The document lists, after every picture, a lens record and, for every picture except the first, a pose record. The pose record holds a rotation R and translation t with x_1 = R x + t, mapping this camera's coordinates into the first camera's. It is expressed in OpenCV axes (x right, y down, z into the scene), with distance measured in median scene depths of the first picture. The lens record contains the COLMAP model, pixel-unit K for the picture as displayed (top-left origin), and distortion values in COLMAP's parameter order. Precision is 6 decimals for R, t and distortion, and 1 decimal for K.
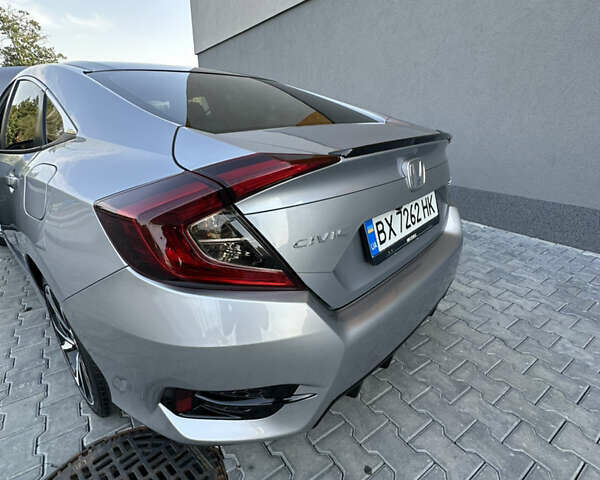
lens RADIAL K [[320.5, 0, 302.0], [0, 320.5, 243.6], [0, 0, 1]] dist [-0.005142, -0.001096]
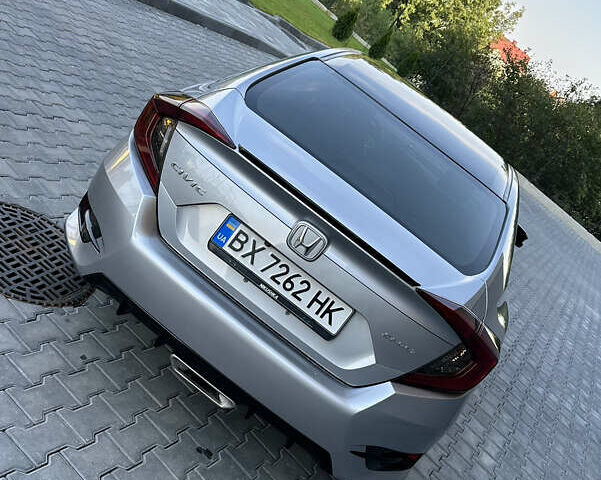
lens RADIAL K [[669.7, 0, 320.5], [0, 669.7, 255.5], [0, 0, 1]] dist [0.026078, 0.000000]
pose [[0.346302, 0.598813, -0.722148, 1.792378], [-0.813928, 0.574550, 0.086108, -0.380890], [0.466472, 0.557957, 0.686358, -0.363114]]
